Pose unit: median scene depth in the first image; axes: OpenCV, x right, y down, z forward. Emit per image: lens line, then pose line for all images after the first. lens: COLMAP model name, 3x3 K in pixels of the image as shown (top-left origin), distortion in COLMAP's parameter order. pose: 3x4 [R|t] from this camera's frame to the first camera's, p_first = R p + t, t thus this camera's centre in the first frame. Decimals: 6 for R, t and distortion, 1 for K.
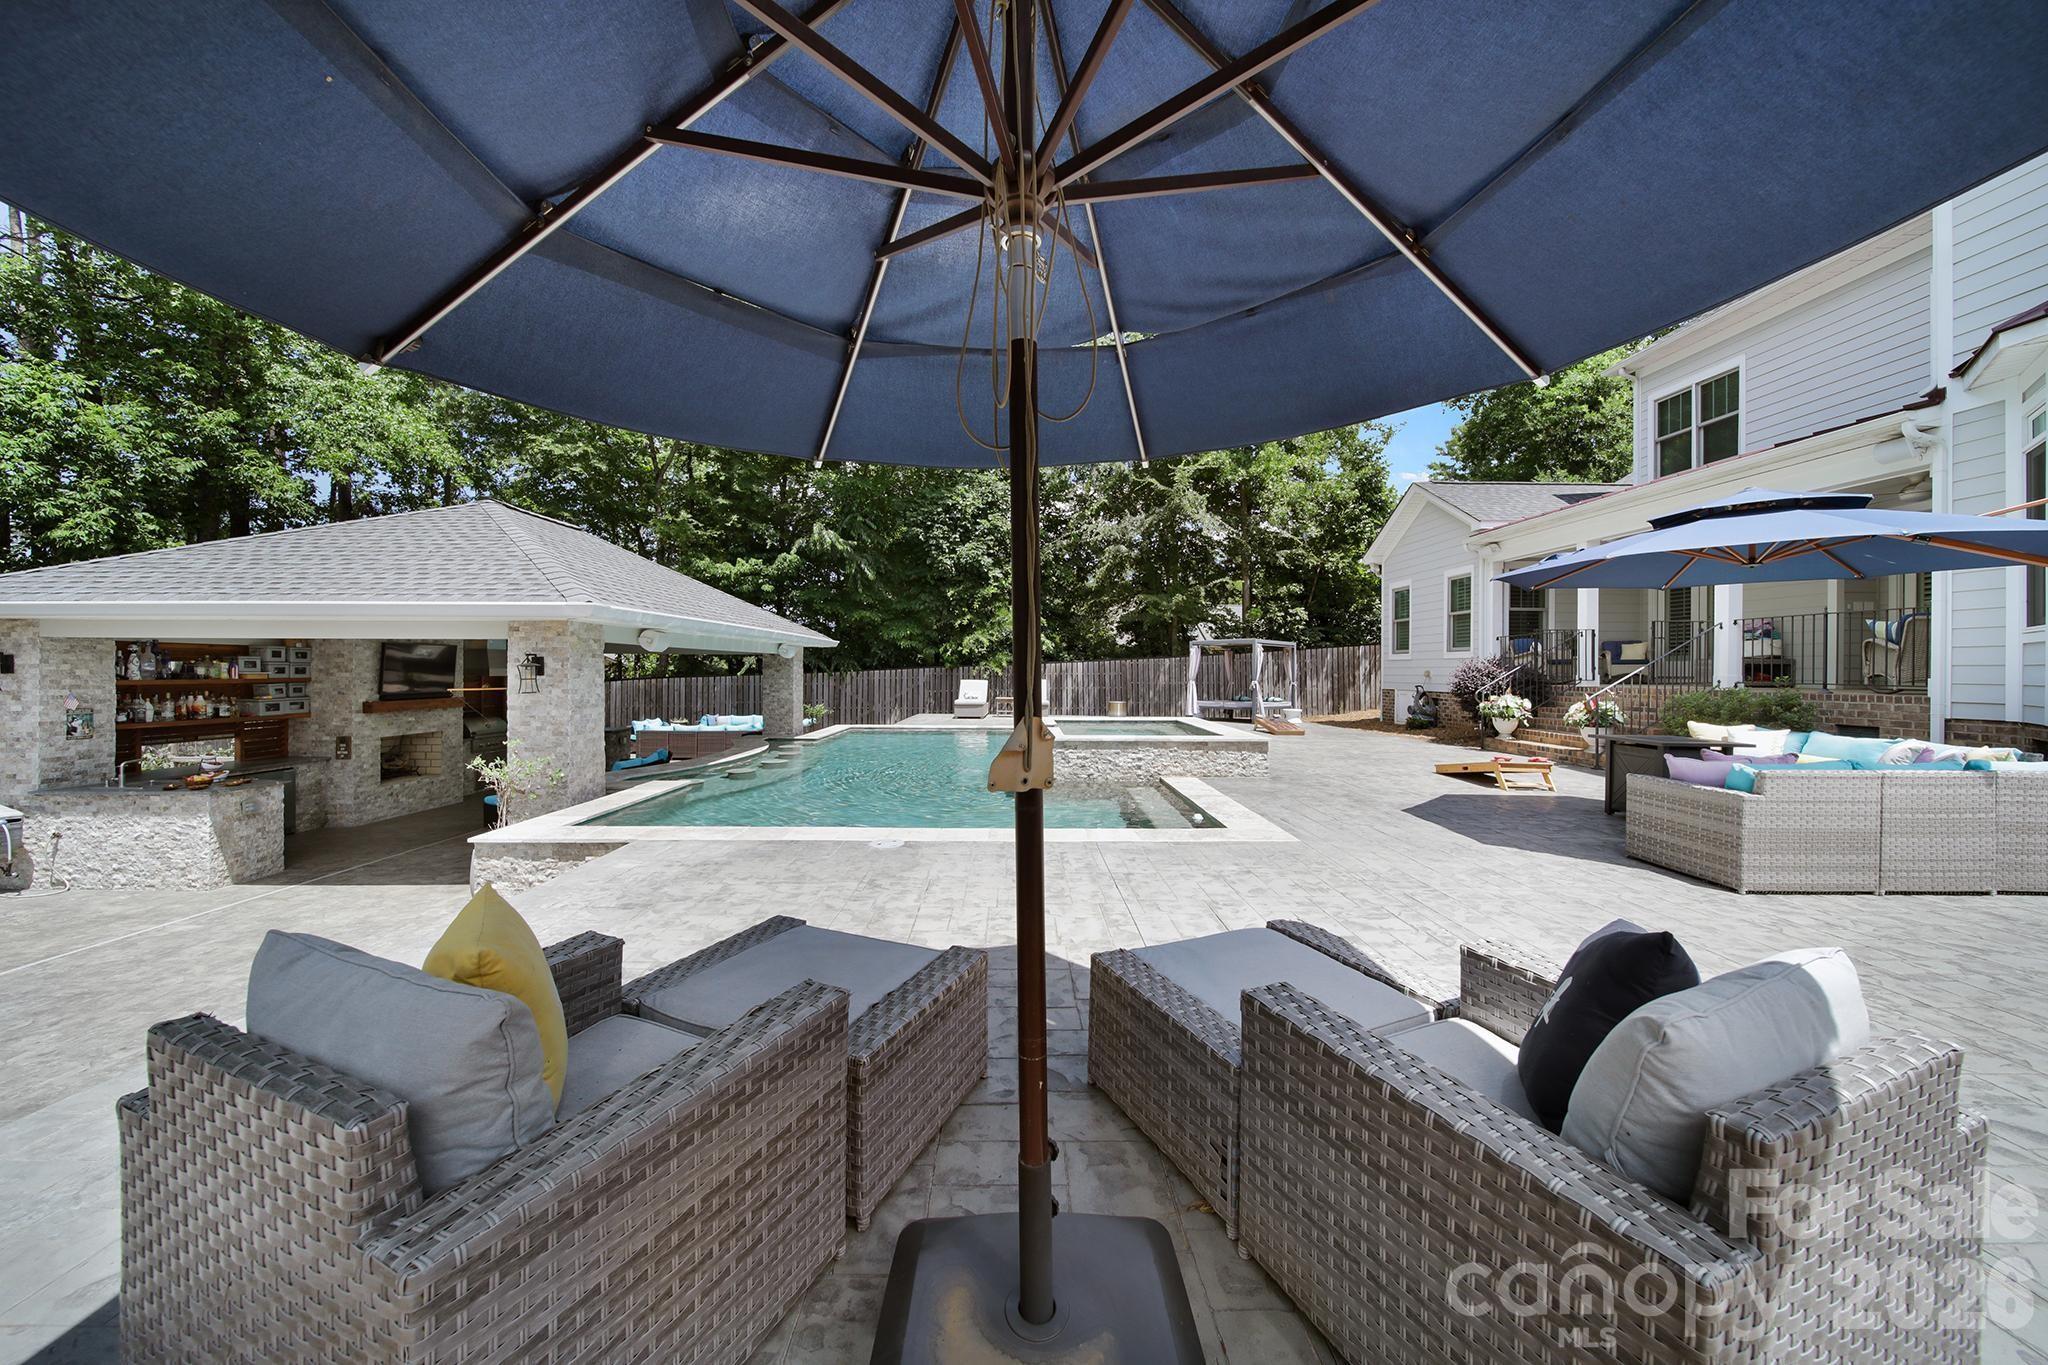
lens RADIAL K [[714.5, 0, 1021.2], [0, 714.5, 669.6], [0, 0, 1]] dist [-0.000259, -0.001553]
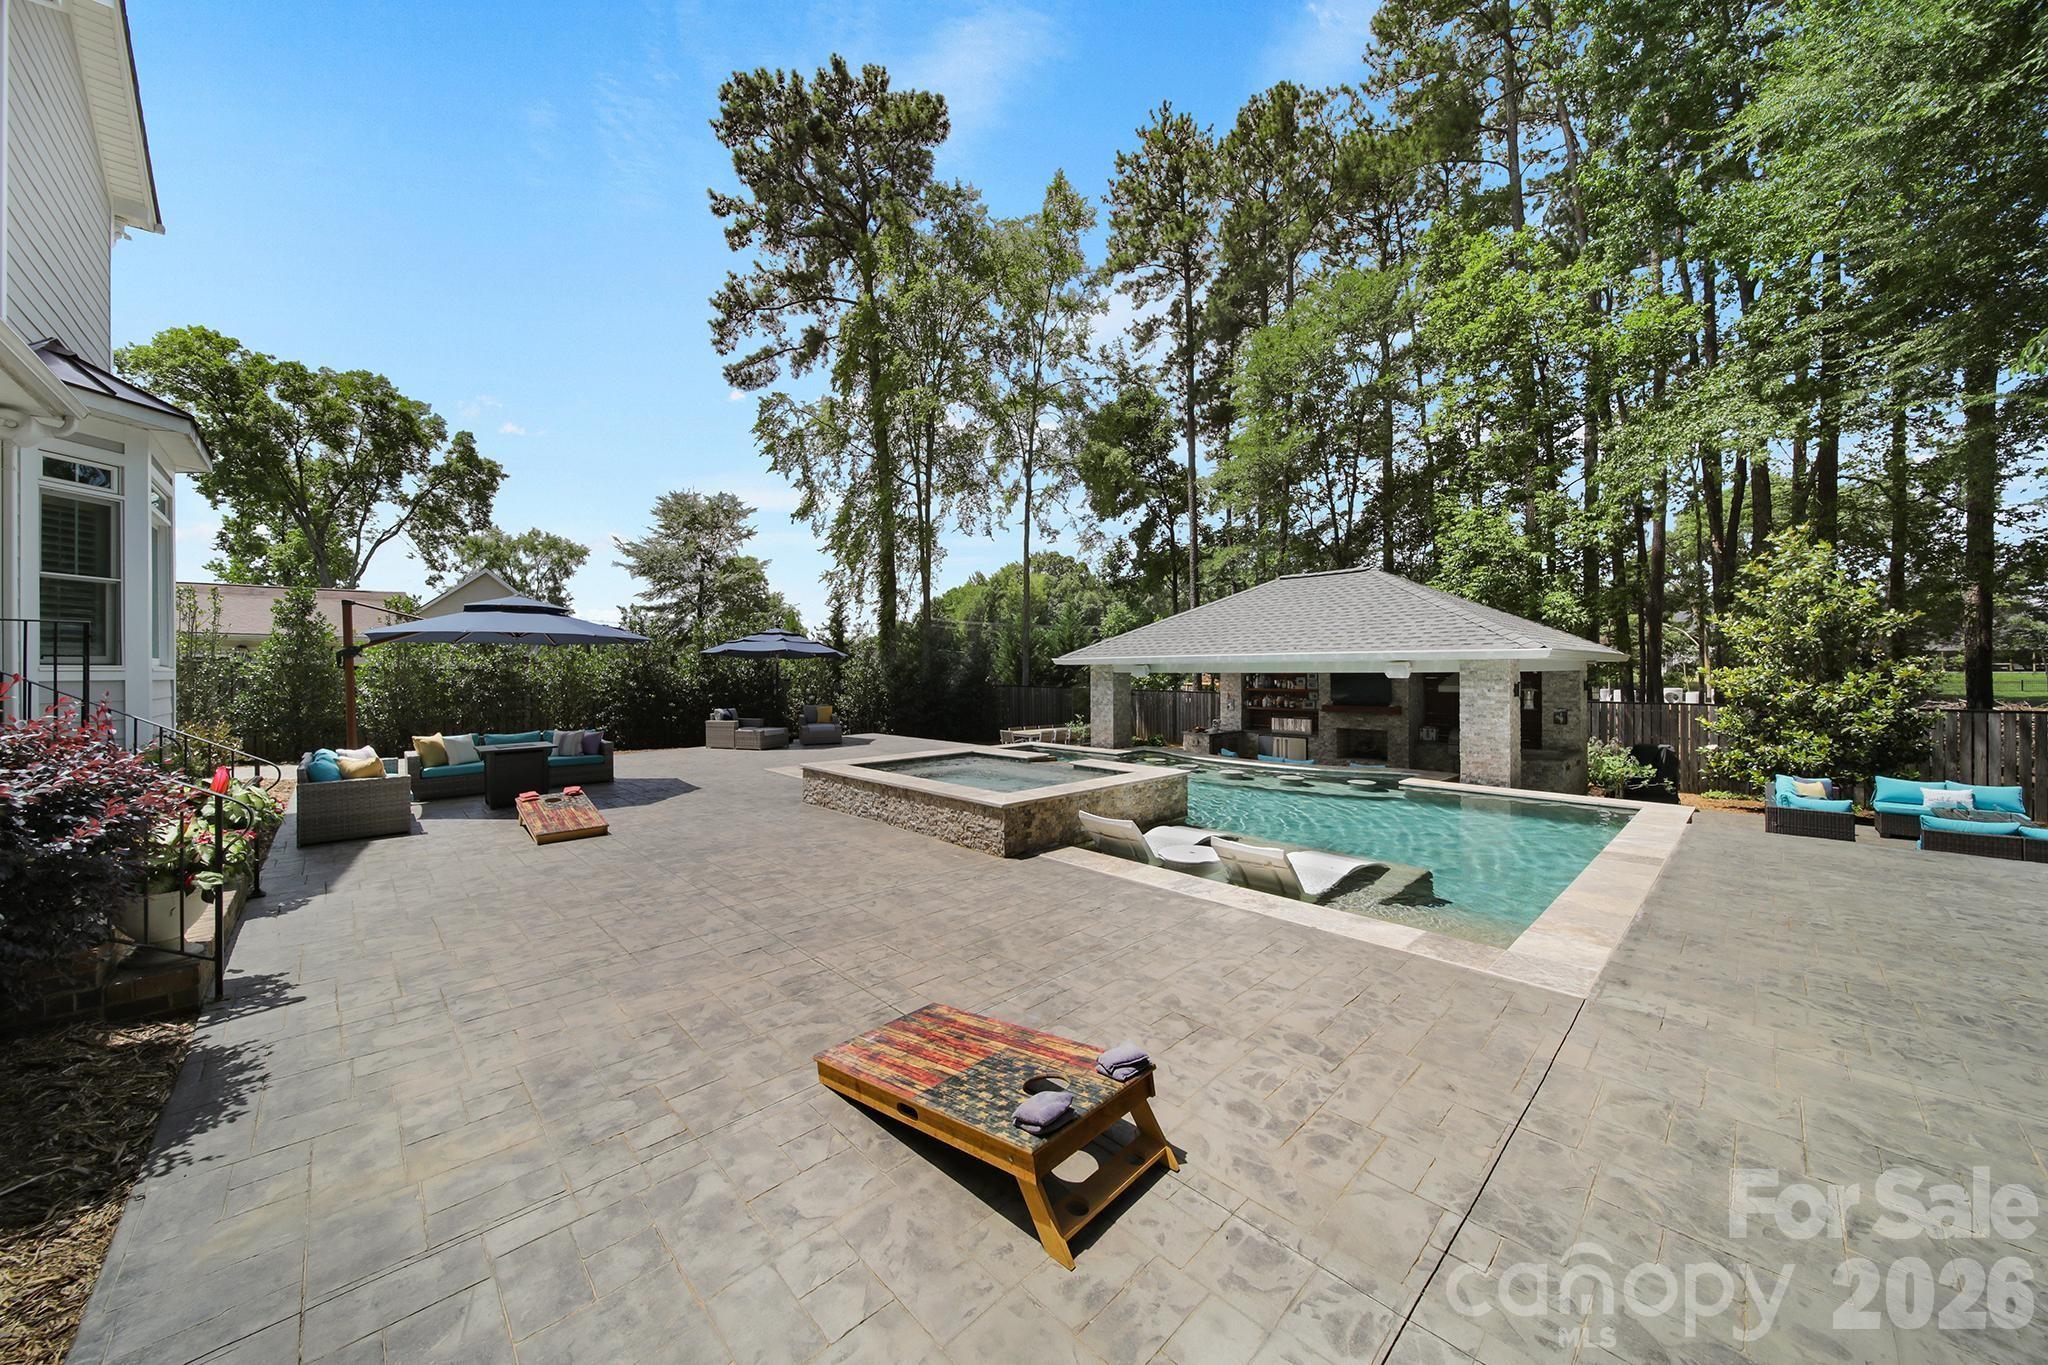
lens RADIAL K [[712.7, 0, 1023.4], [0, 712.7, 672.7], [0, 0, 1]] dist [-0.002309, -0.000239]
pose [[-0.732433, 0.001087, -0.680838, 0.727898], [0.001614, 0.999999, -0.000140, -0.030651], [0.680837, -0.001202, -0.732434, 1.757703]]
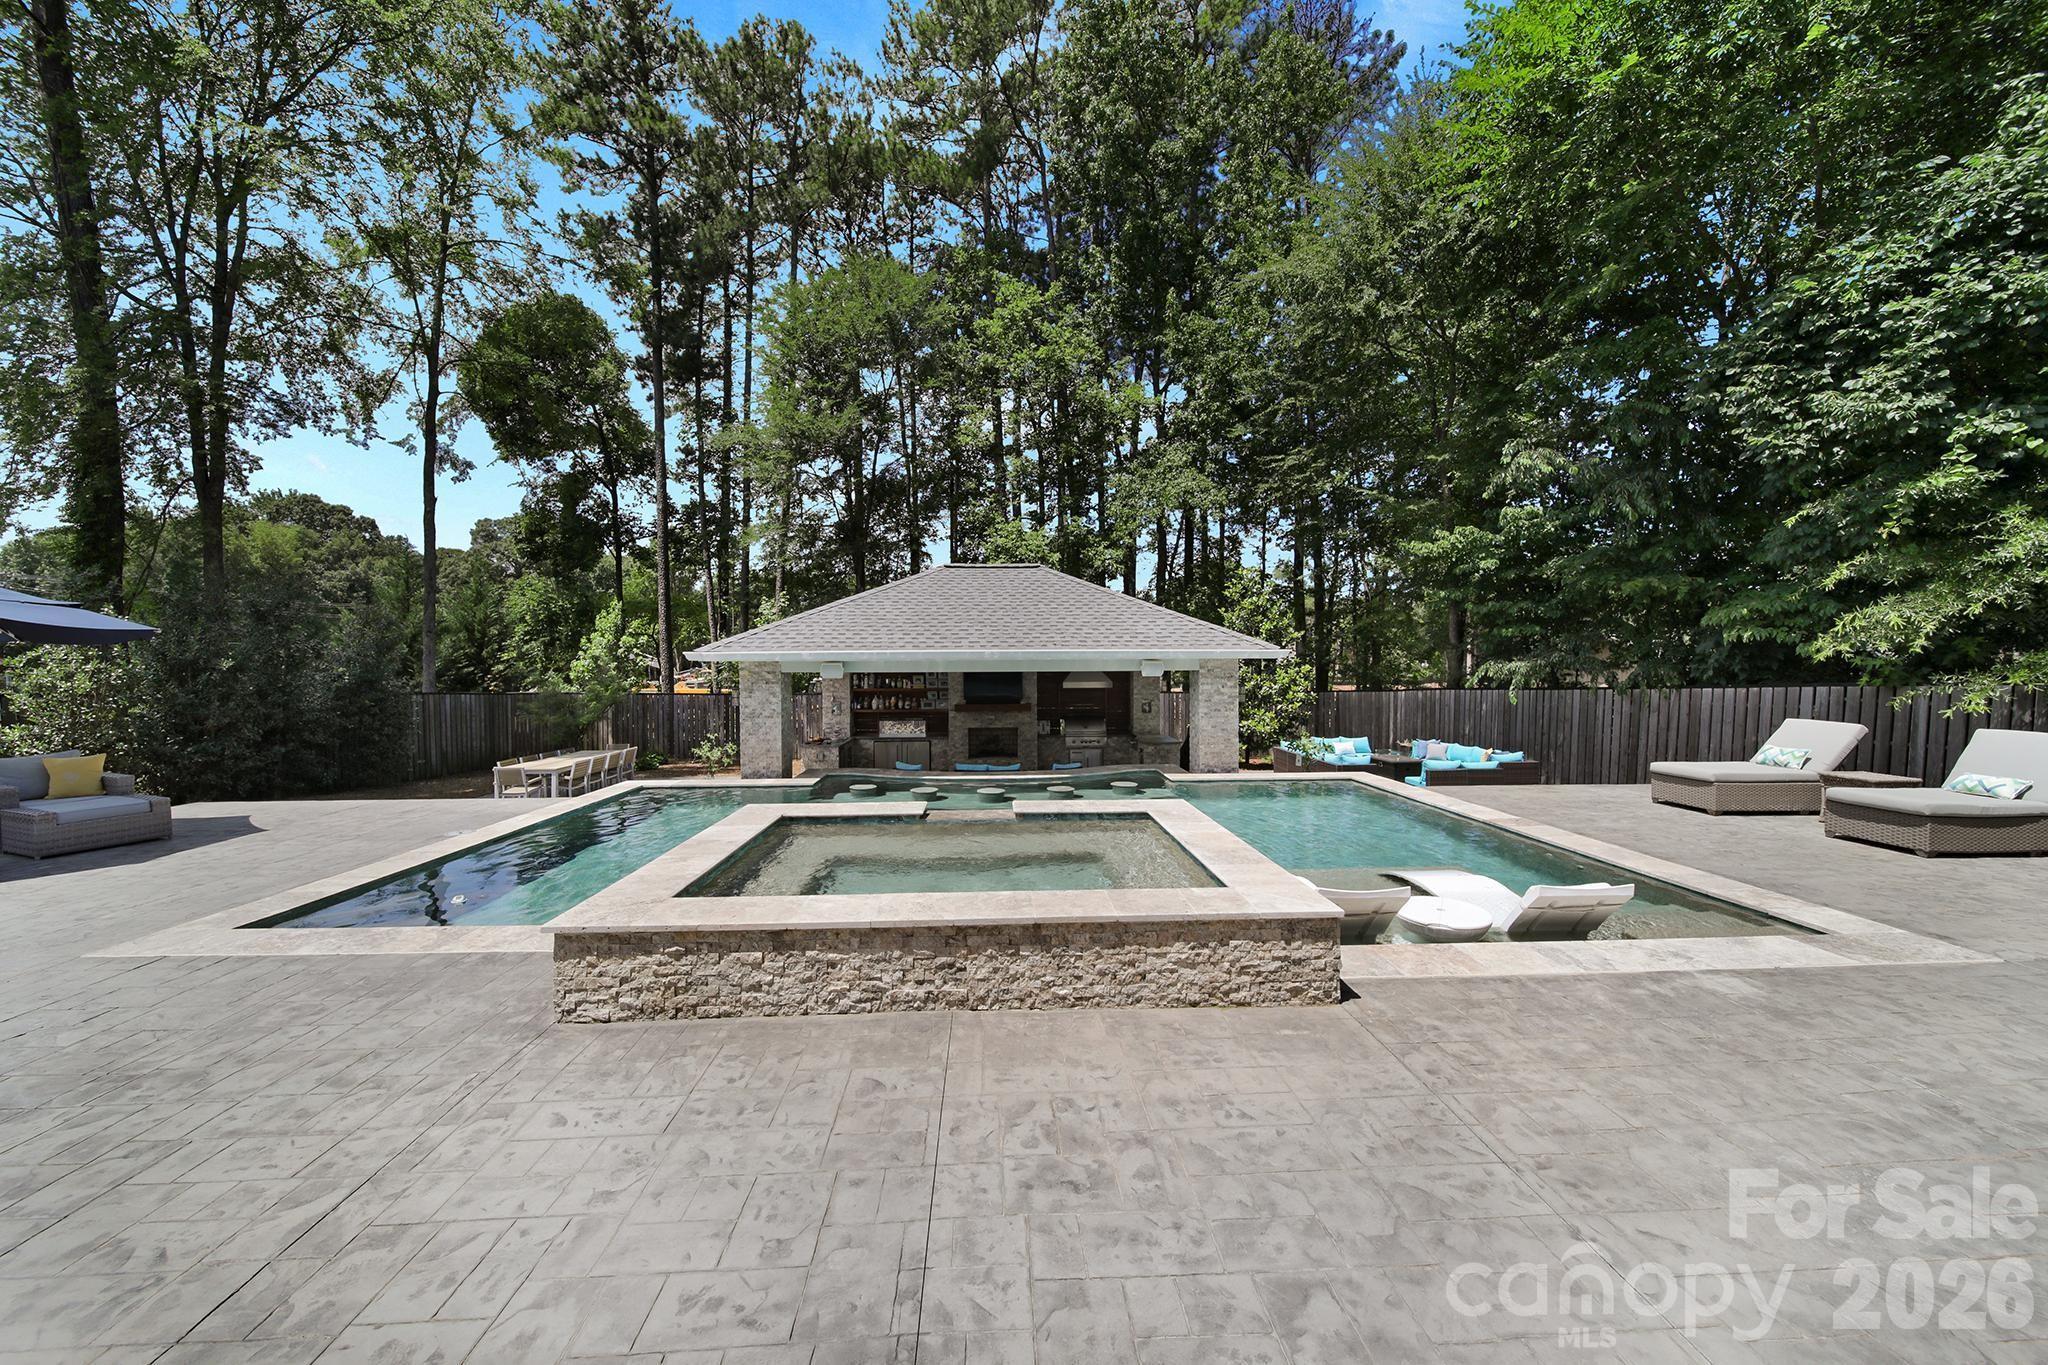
lens RADIAL K [[714.5, 0, 1021.2], [0, 714.5, 669.6], [0, 0, 1]] dist [-0.000259, -0.001553]
pose [[0.031035, 0.003723, -0.999511, 0.665215], [0.005137, 0.999979, 0.003885, -0.037659], [0.999505, -0.005255, 0.031016, 1.109072]]
